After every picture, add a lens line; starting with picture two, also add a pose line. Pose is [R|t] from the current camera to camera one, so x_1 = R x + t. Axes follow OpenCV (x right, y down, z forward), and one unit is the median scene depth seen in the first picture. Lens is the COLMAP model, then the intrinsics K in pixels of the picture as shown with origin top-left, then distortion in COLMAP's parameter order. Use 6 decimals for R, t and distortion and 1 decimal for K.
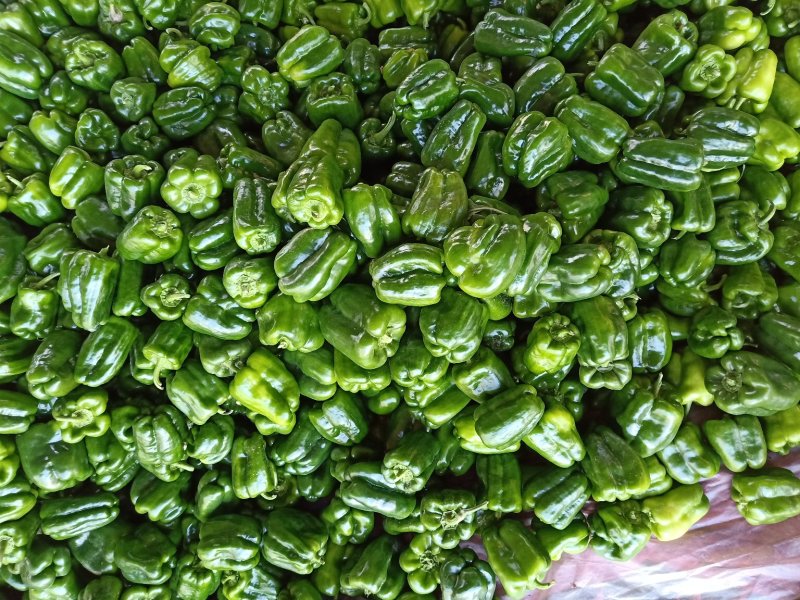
lens RADIAL K [[608.4, 0, 400.0], [0, 608.4, 300.0], [0, 0, 1]] dist [0.043808, -0.036915]
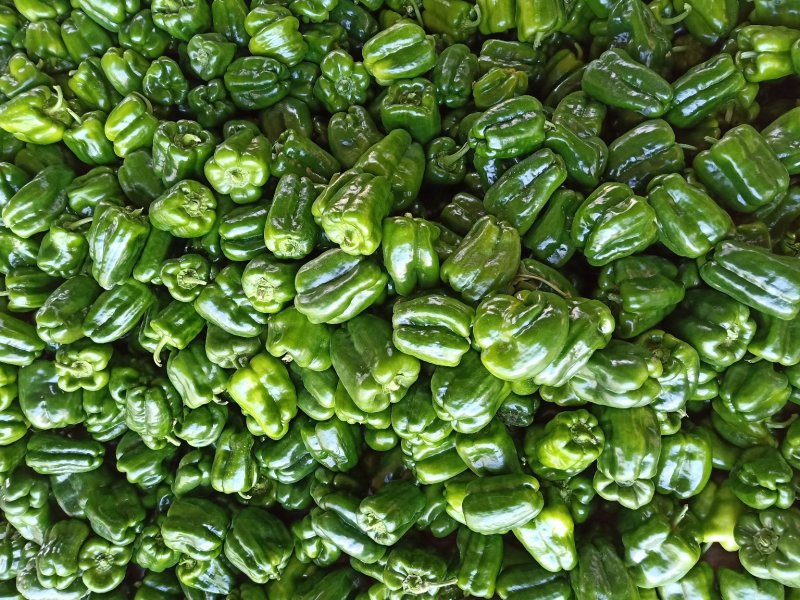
lens RADIAL K [[608.4, 0, 400.0], [0, 608.4, 300.0], [0, 0, 1]] dist [0.043808, -0.036915]
pose [[0.960029, 0.261390, -0.100098, 0.042468], [-0.255302, 0.964348, 0.069668, -0.116789], [0.114740, -0.041328, 0.992535, 0.090010]]
